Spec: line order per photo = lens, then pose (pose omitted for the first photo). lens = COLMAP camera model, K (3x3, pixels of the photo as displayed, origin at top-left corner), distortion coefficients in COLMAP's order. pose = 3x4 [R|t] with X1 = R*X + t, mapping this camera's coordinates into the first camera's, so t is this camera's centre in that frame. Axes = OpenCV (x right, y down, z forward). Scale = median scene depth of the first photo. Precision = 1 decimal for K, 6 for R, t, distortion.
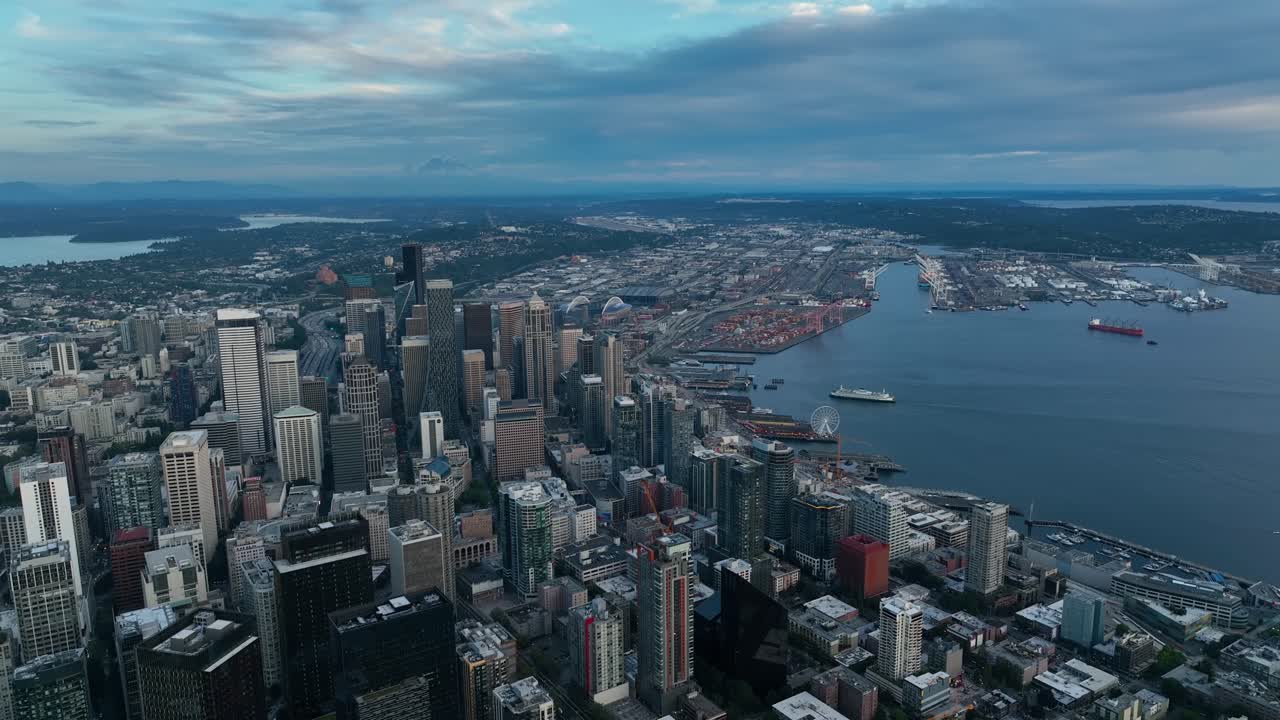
lens RADIAL K [[896.8, 0, 637.3], [0, 896.8, 361.8], [0, 0, 1]] dist [-0.001578, 0.009104]
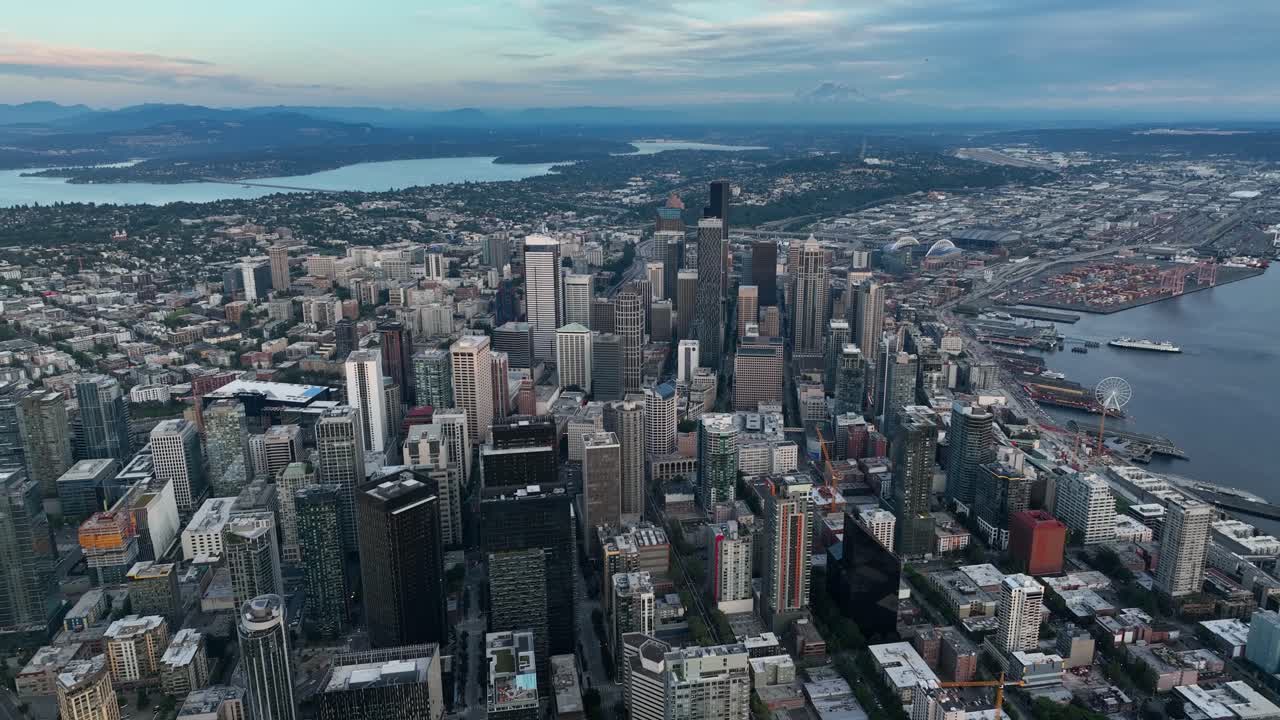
lens RADIAL K [[896.8, 0, 640.9], [0, 896.8, 359.5], [0, 0, 1]] dist [-0.001578, 0.009104]
pose [[0.915929, 0.109261, -0.386181, 0.166133], [-0.079740, 0.992588, 0.091705, -0.019184], [0.393338, -0.053202, 0.917853, -0.041468]]
